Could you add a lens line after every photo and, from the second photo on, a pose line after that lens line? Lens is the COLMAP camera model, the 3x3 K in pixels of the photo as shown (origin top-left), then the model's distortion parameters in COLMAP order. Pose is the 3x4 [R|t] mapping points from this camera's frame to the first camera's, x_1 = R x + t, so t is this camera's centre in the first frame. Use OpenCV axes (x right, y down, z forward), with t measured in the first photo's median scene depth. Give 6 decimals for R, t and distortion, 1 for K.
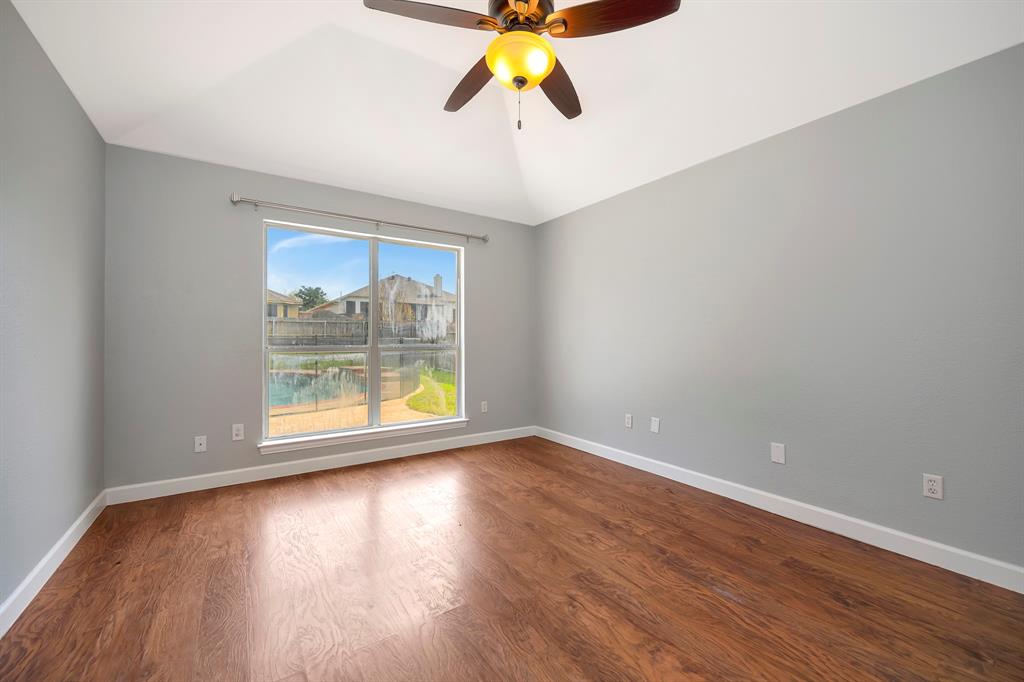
lens RADIAL K [[408.1, 0, 513.3], [0, 408.1, 341.5], [0, 0, 1]] dist [-0.001207, -0.000017]
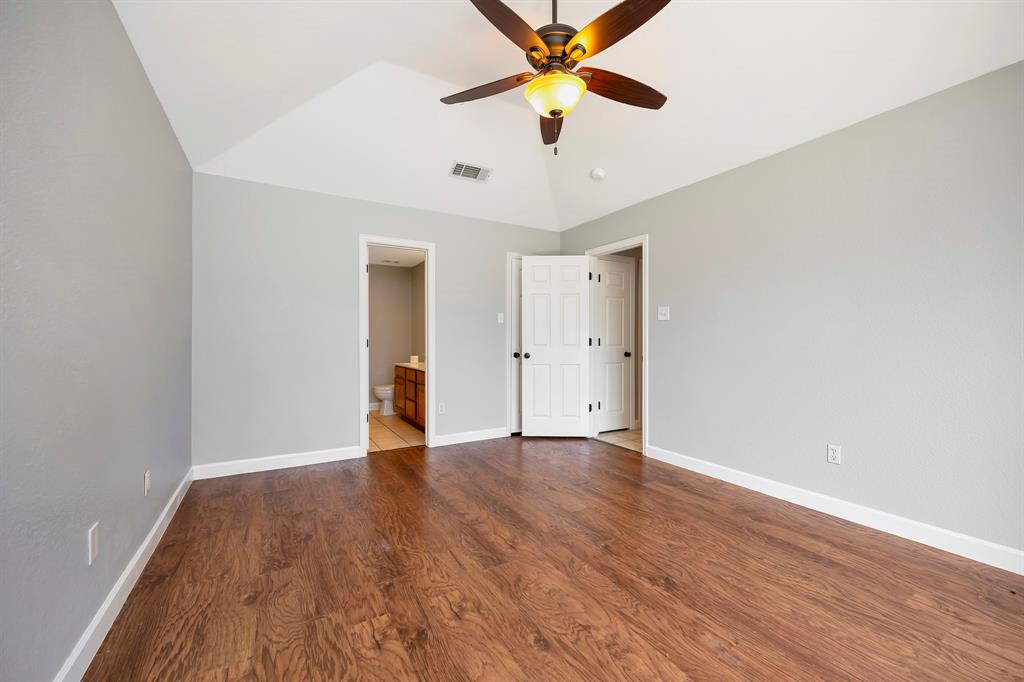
lens RADIAL K [[408.1, 0, 513.3], [0, 408.1, 341.5], [0, 0, 1]] dist [-0.001207, -0.000017]
pose [[-0.998254, -0.001527, 0.059050, 0.061505], [-0.001052, 0.999967, 0.008085, -0.006177], [-0.059061, 0.008009, -0.998222, 2.014610]]
